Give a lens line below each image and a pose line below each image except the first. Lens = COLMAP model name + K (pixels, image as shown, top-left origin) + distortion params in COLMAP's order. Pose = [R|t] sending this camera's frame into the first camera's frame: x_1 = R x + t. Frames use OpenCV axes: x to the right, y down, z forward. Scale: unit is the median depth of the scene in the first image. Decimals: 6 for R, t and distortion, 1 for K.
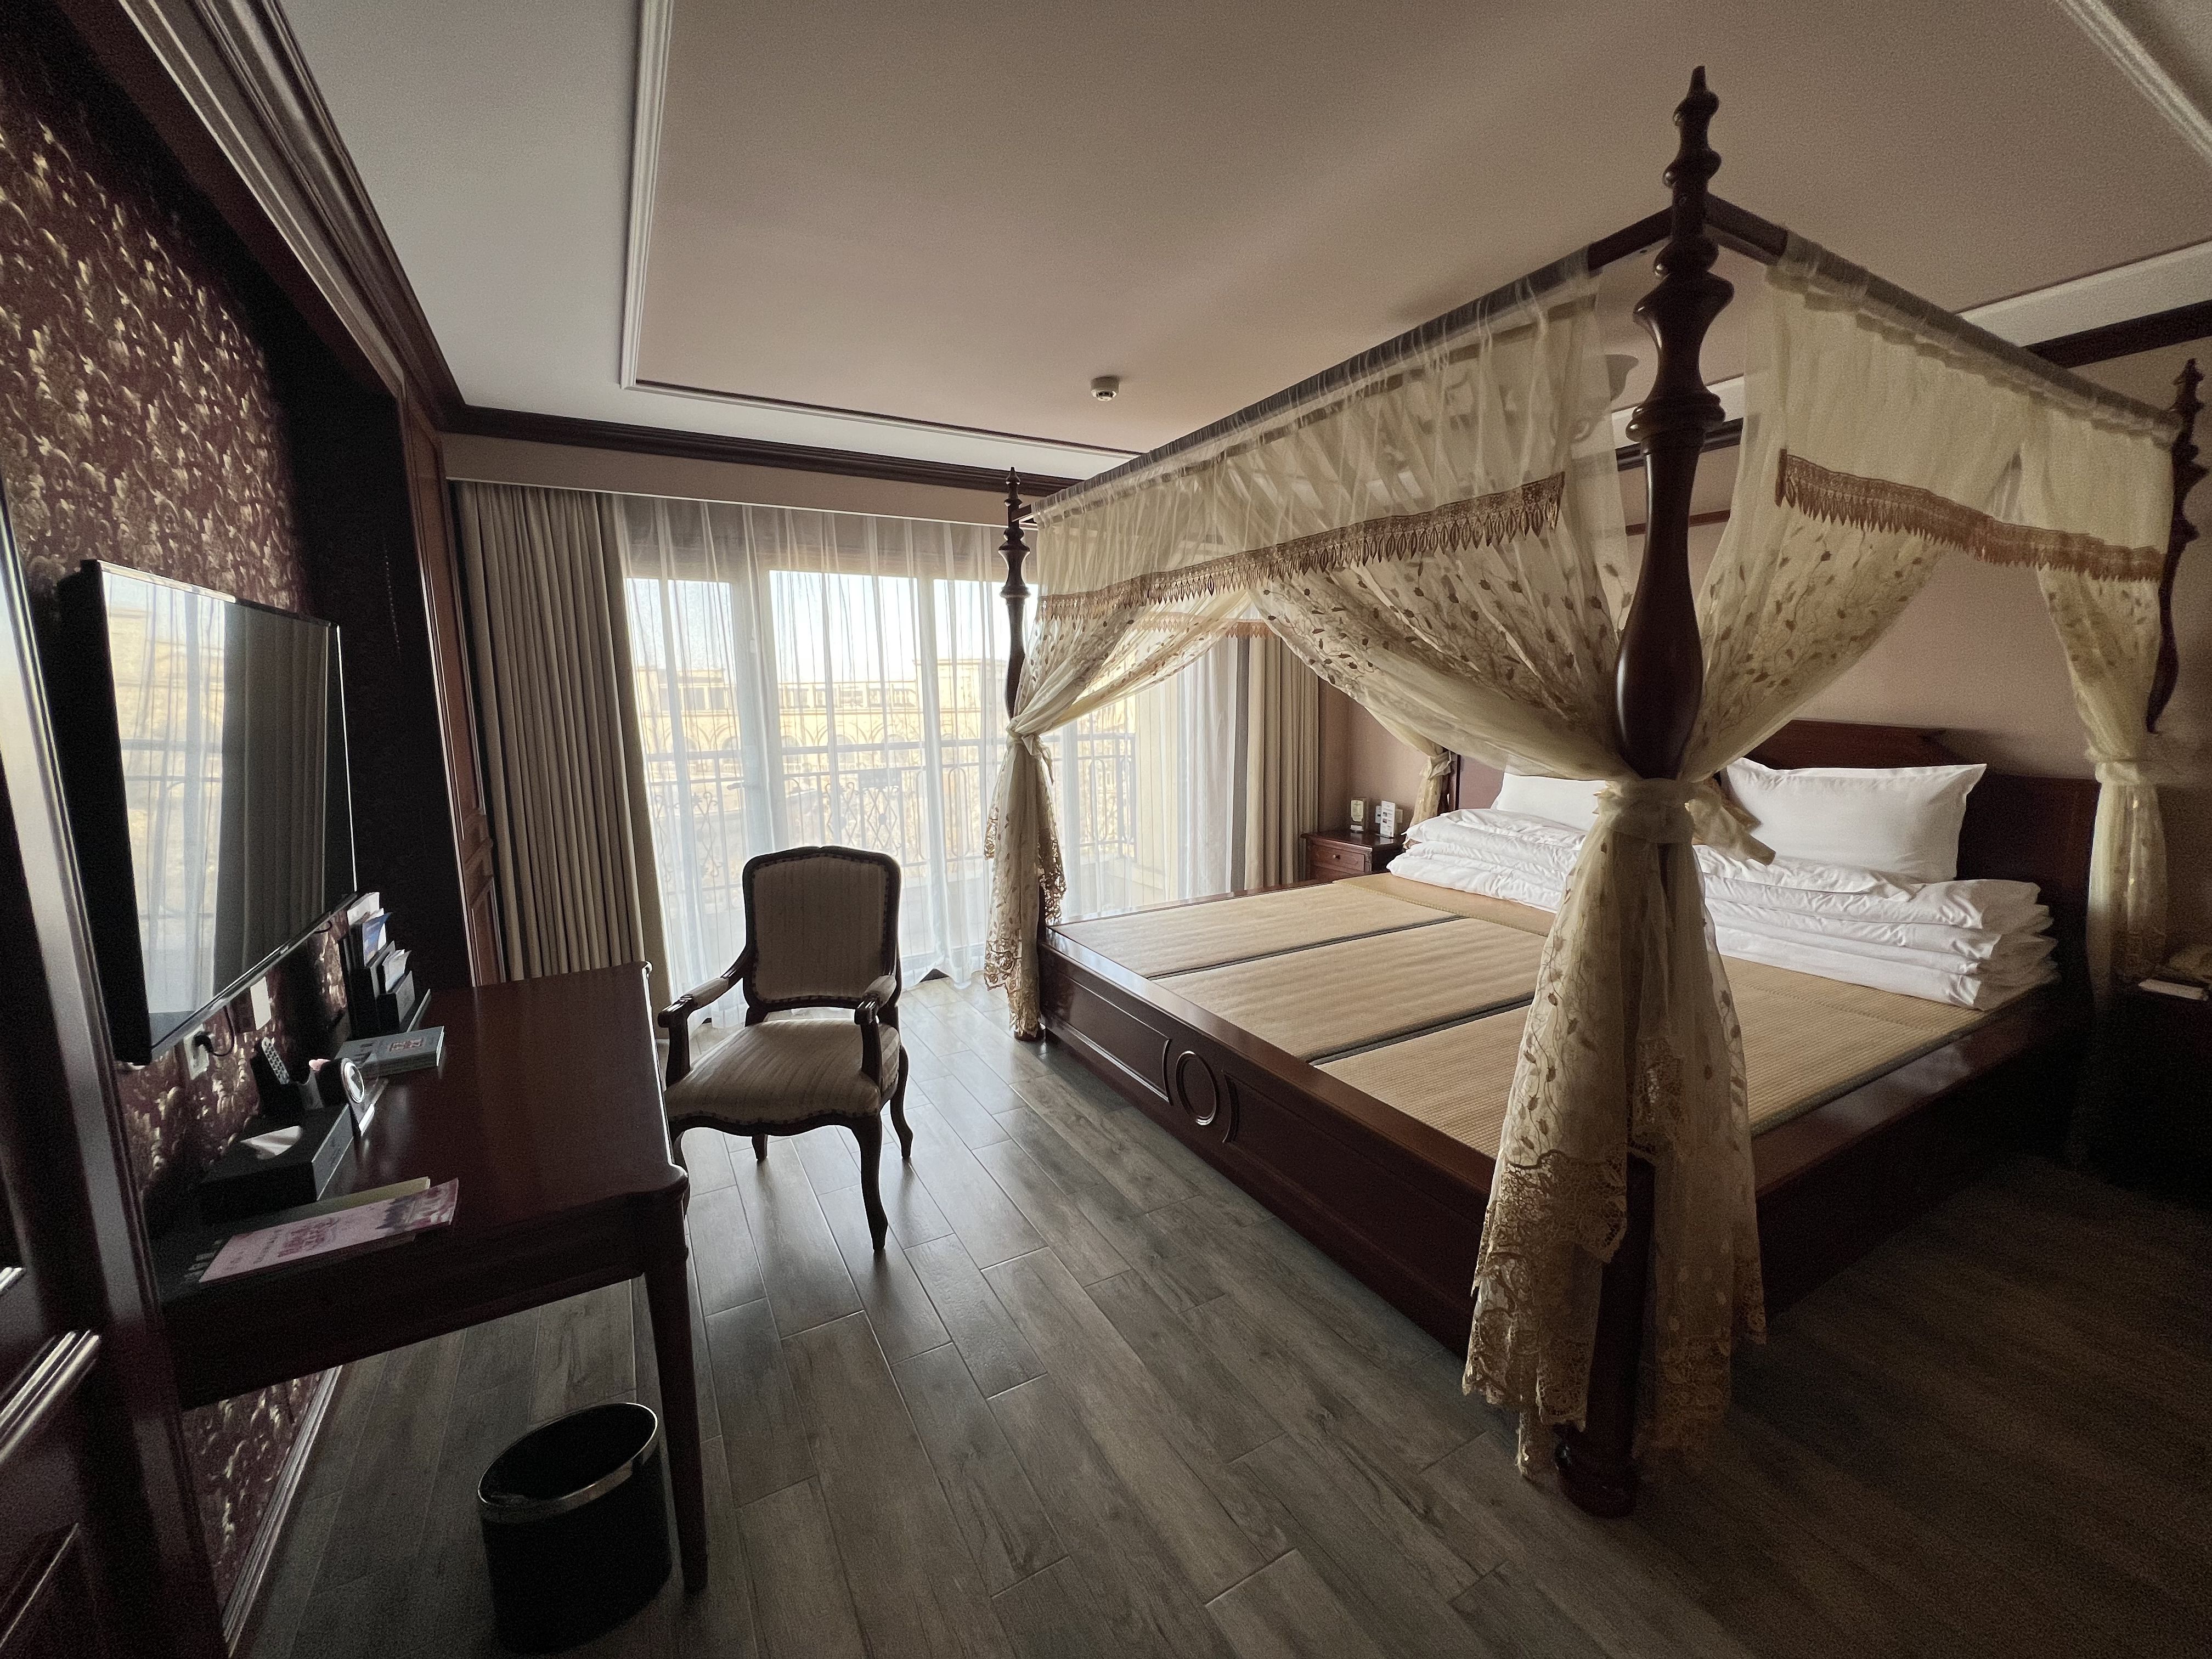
lens RADIAL K [[885.6, 0, 1104.7], [0, 885.6, 823.5], [0, 0, 1]] dist [-0.002013, 0.000333]
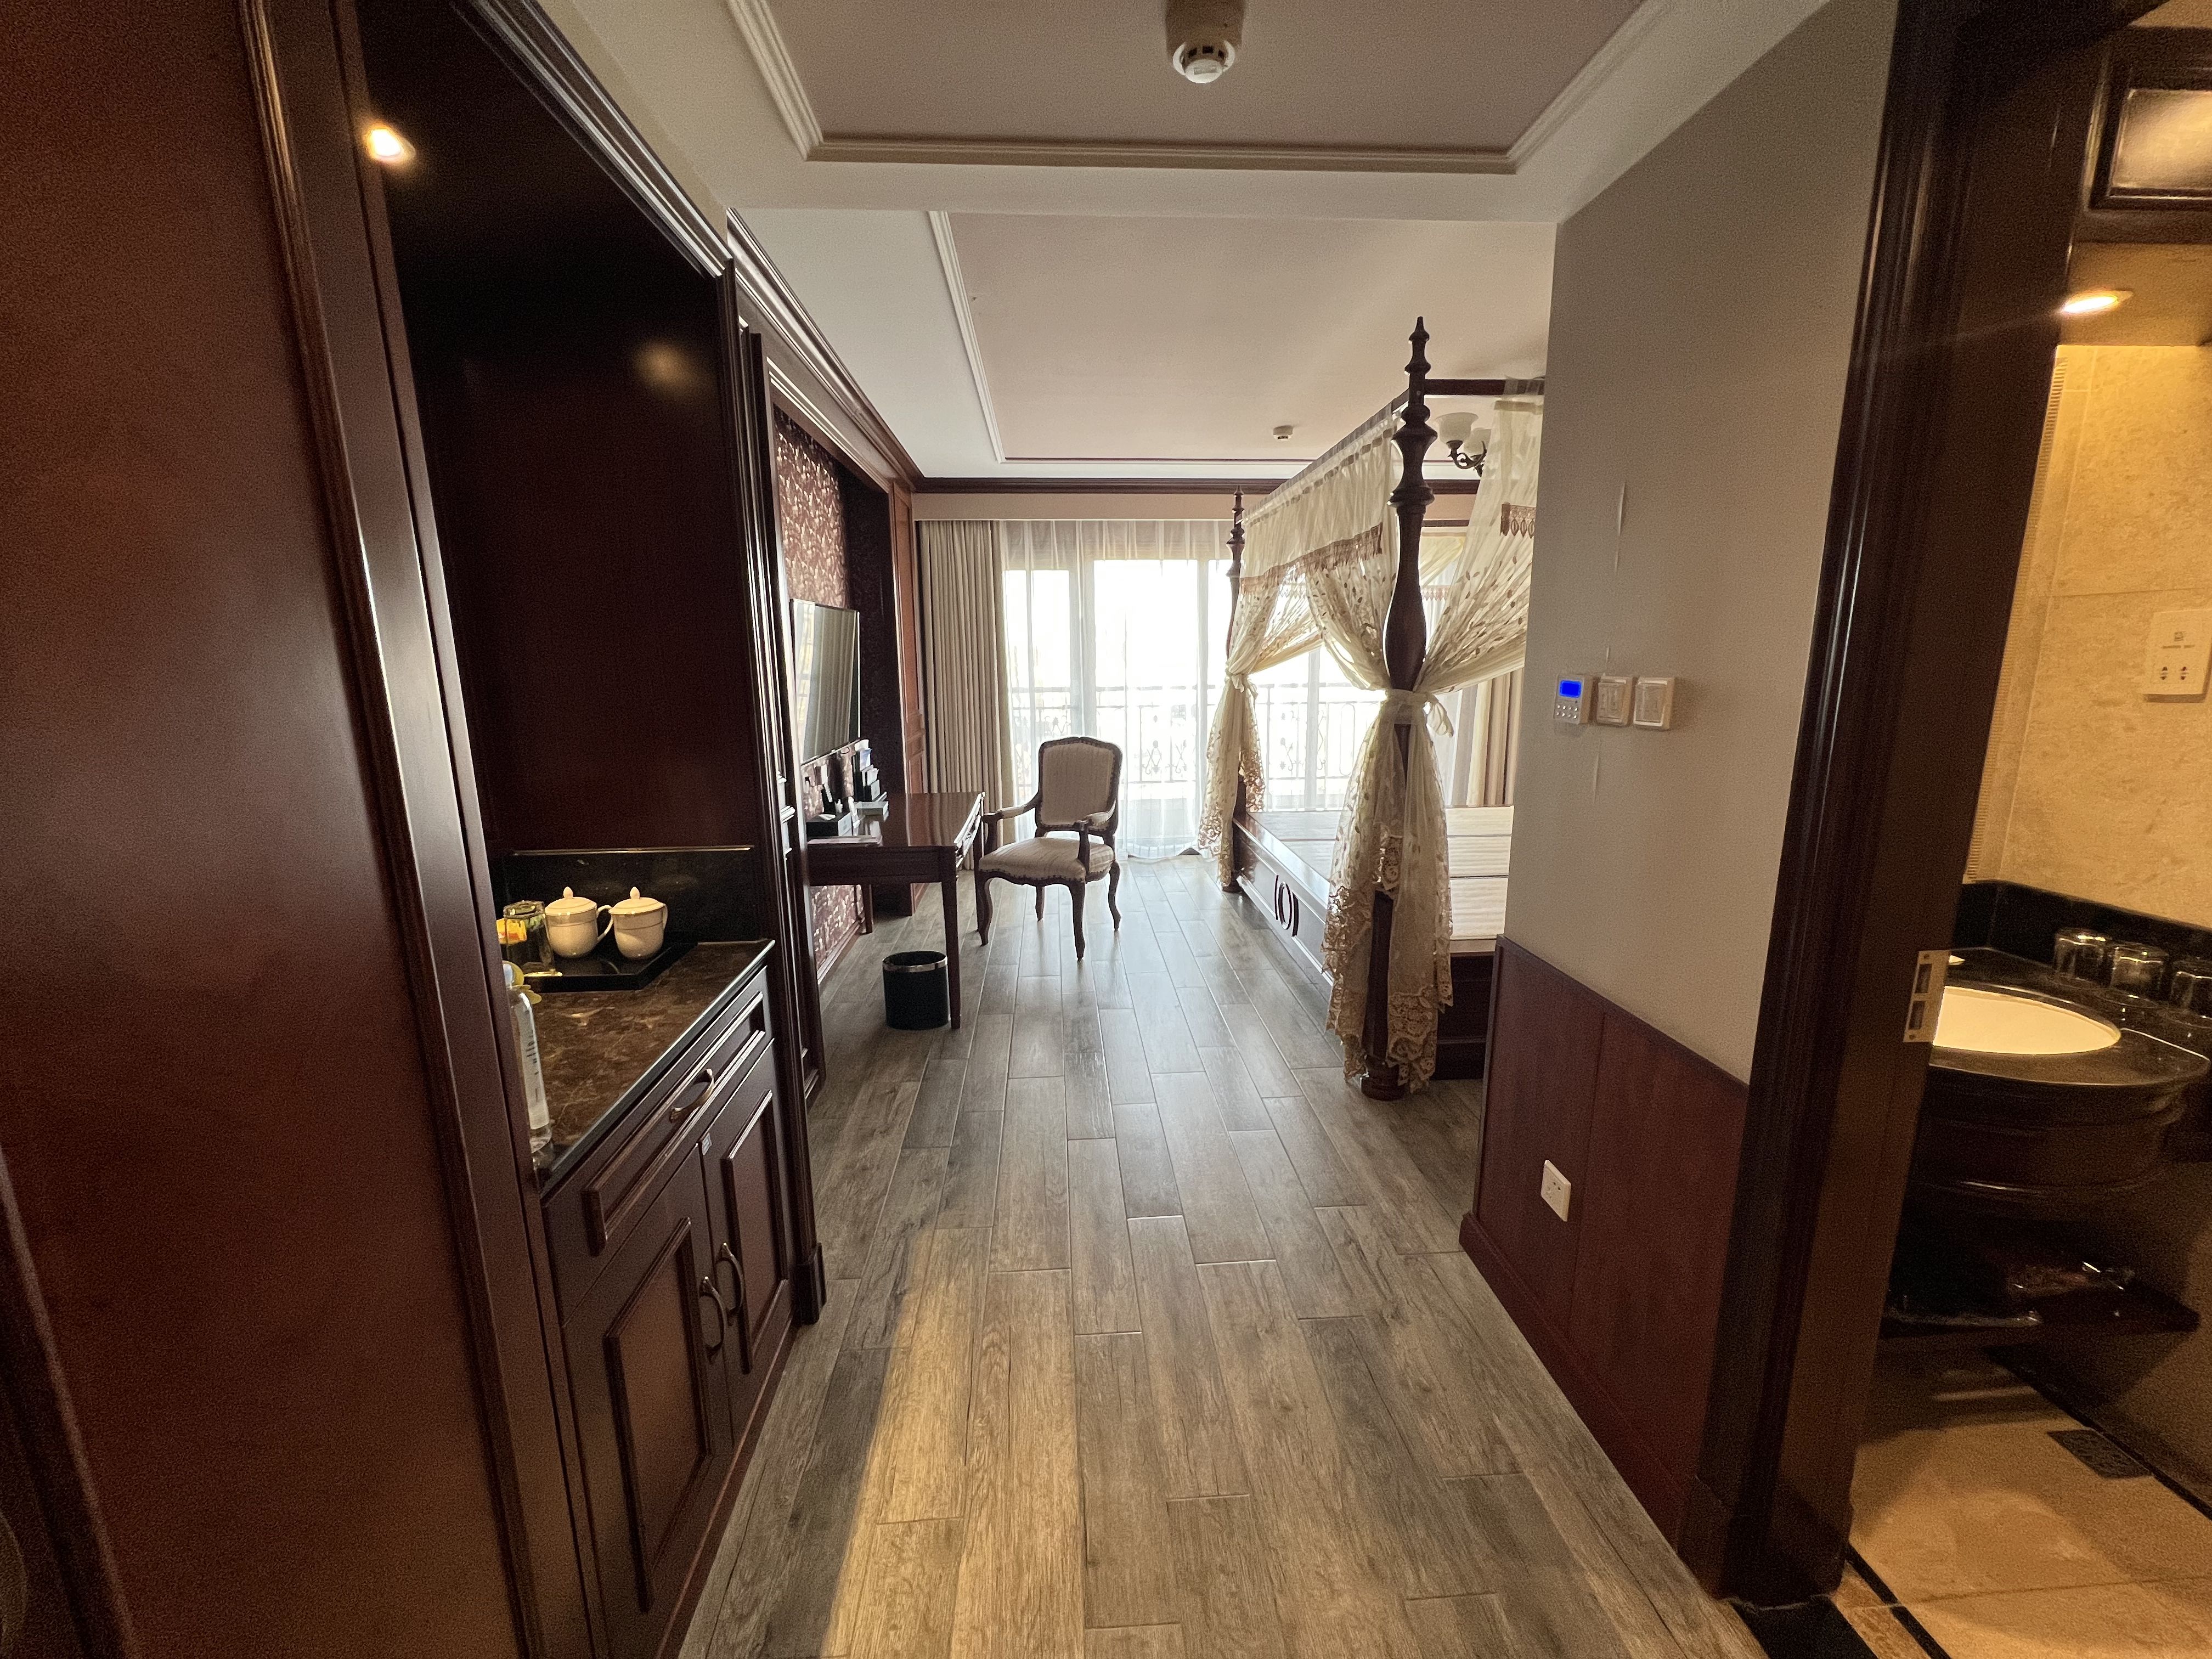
lens RADIAL K [[885.6, 0, 1114.9], [0, 885.6, 826.2], [0, 0, 1]] dist [-0.002013, 0.000333]
pose [[0.903932, 0.089704, -0.418163, 0.458692], [-0.067659, 0.995437, 0.067283, 0.078413], [0.422290, -0.032527, 0.905877, -0.500551]]
